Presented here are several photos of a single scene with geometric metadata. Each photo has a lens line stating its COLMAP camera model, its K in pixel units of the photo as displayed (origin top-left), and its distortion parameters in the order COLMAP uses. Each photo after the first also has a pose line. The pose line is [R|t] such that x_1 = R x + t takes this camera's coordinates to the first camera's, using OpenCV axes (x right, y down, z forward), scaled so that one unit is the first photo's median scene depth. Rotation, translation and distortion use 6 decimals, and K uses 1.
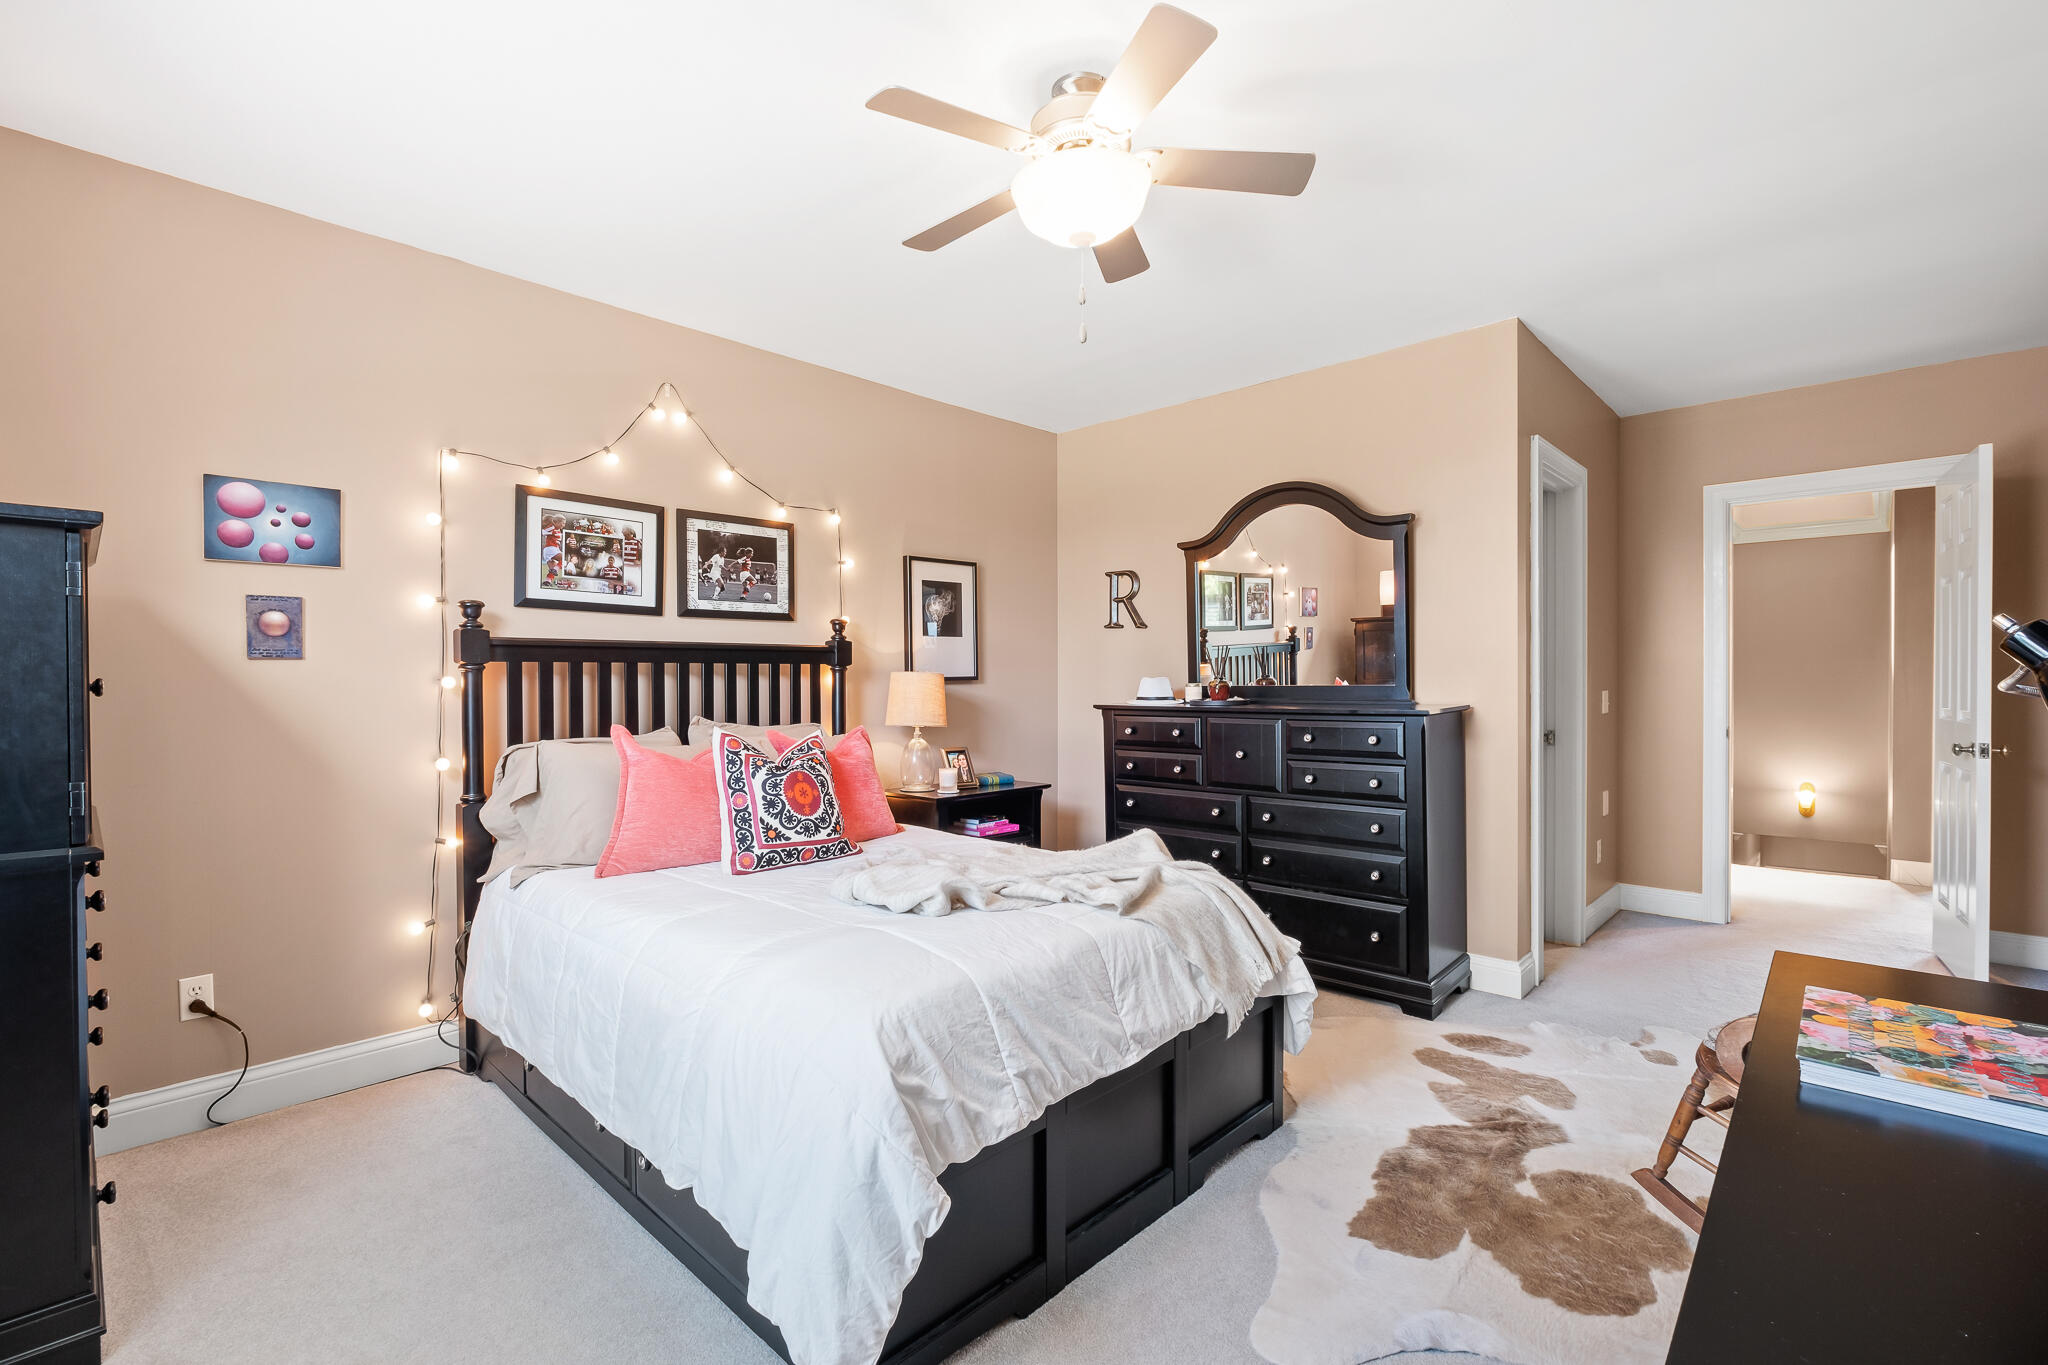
lens RADIAL K [[906.2, 0, 1015.8], [0, 906.2, 682.3], [0, 0, 1]] dist [0.004988, -0.000276]
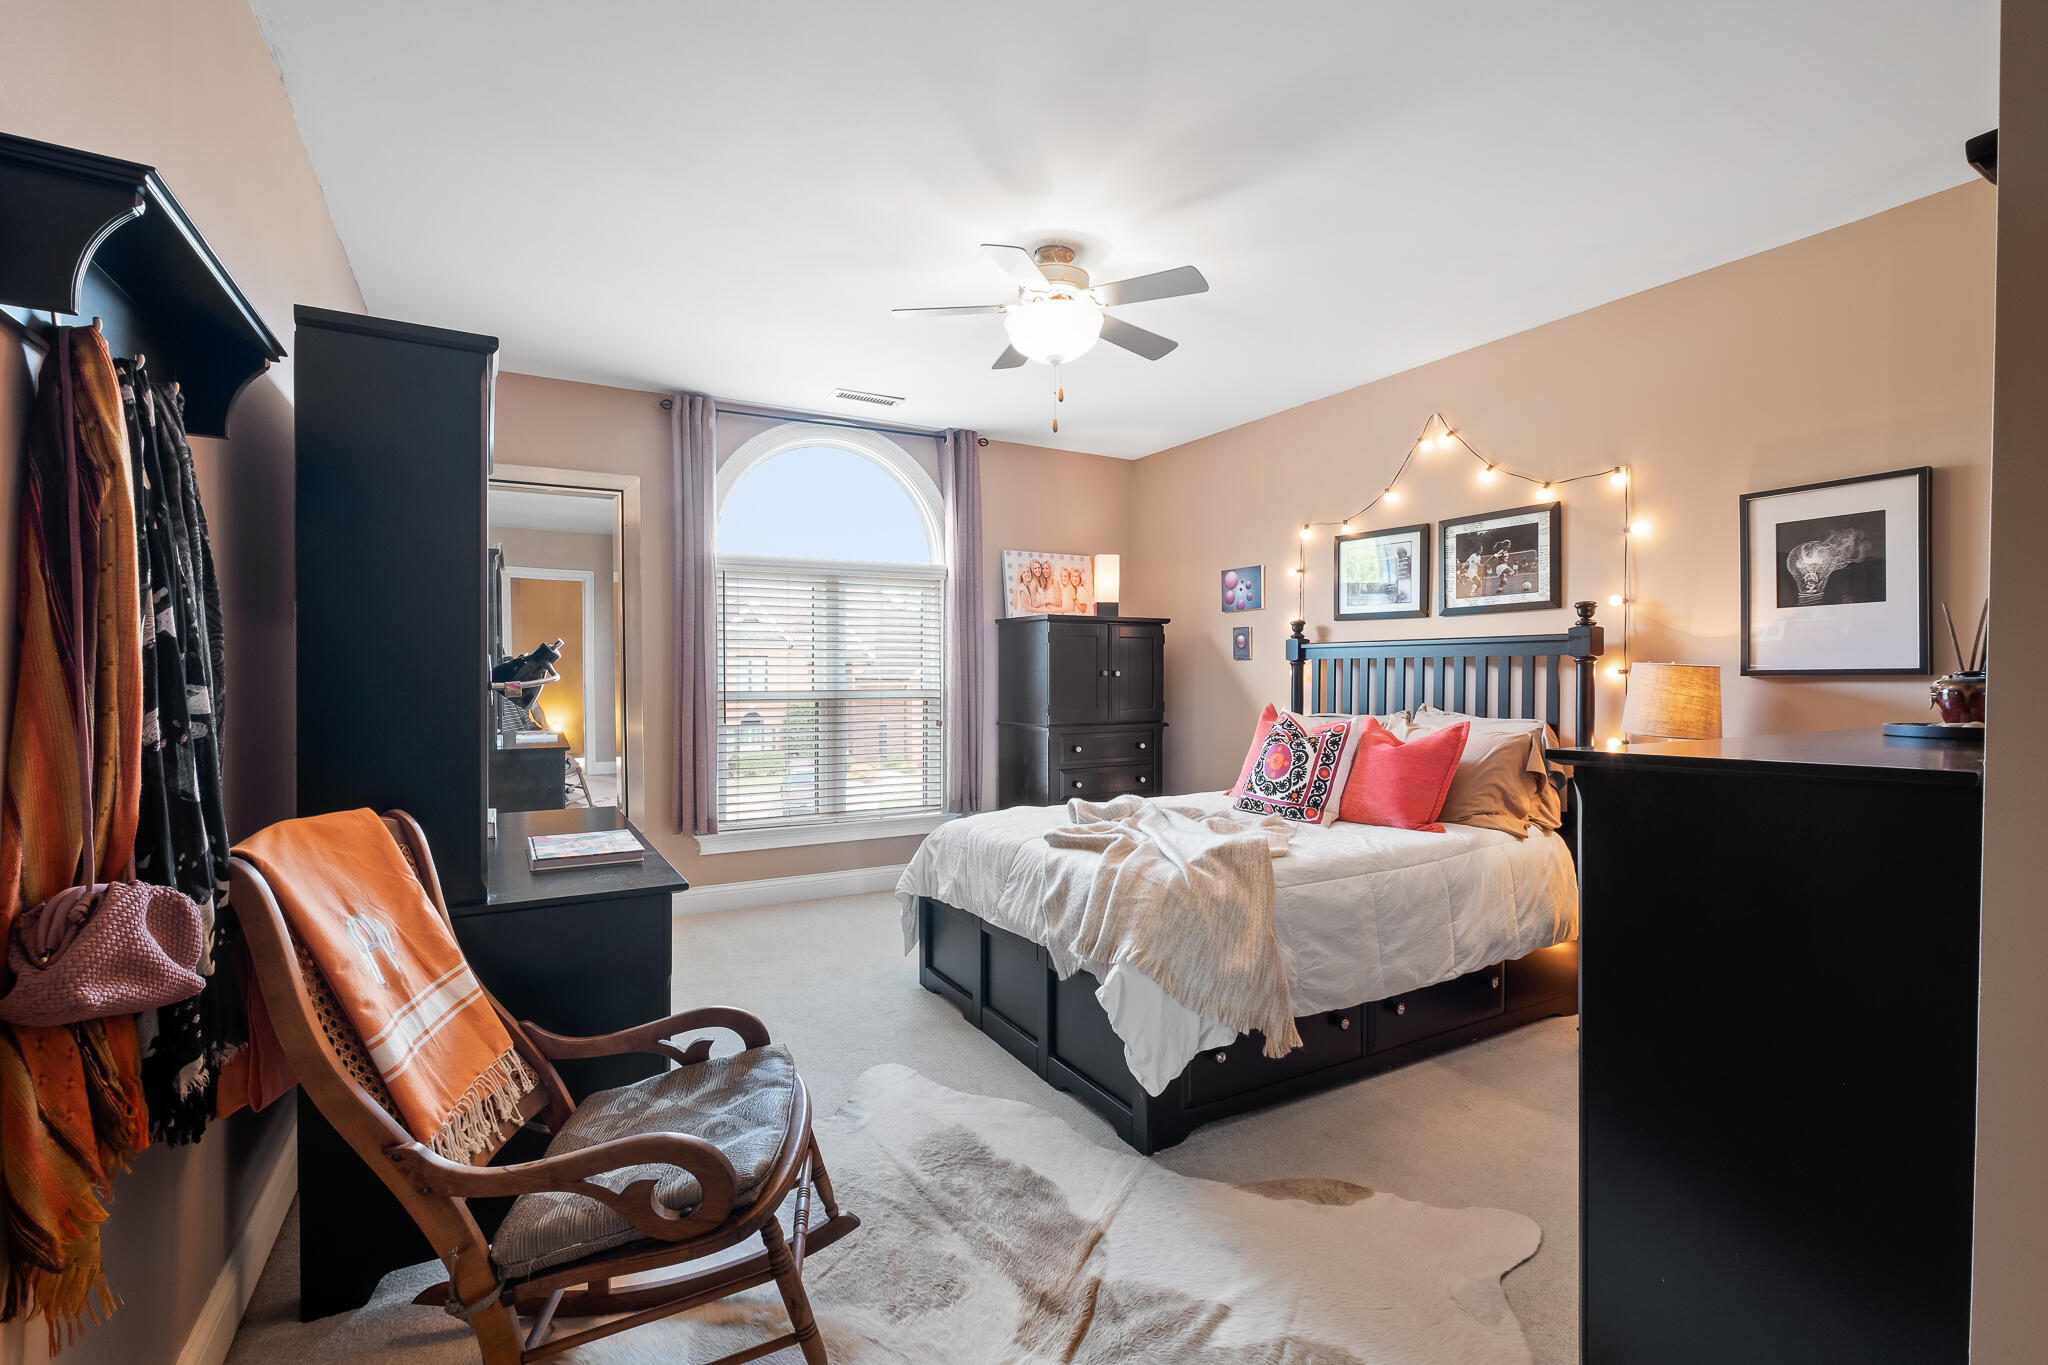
lens RADIAL K [[906.2, 0, 1019.4], [0, 906.2, 680.2], [0, 0, 1]] dist [0.004988, -0.000276]
pose [[-0.284640, 0.012796, -0.958549, 0.850315], [-0.004935, 0.999878, 0.014813, -0.006138], [0.958622, 0.008947, -0.284543, 0.801478]]
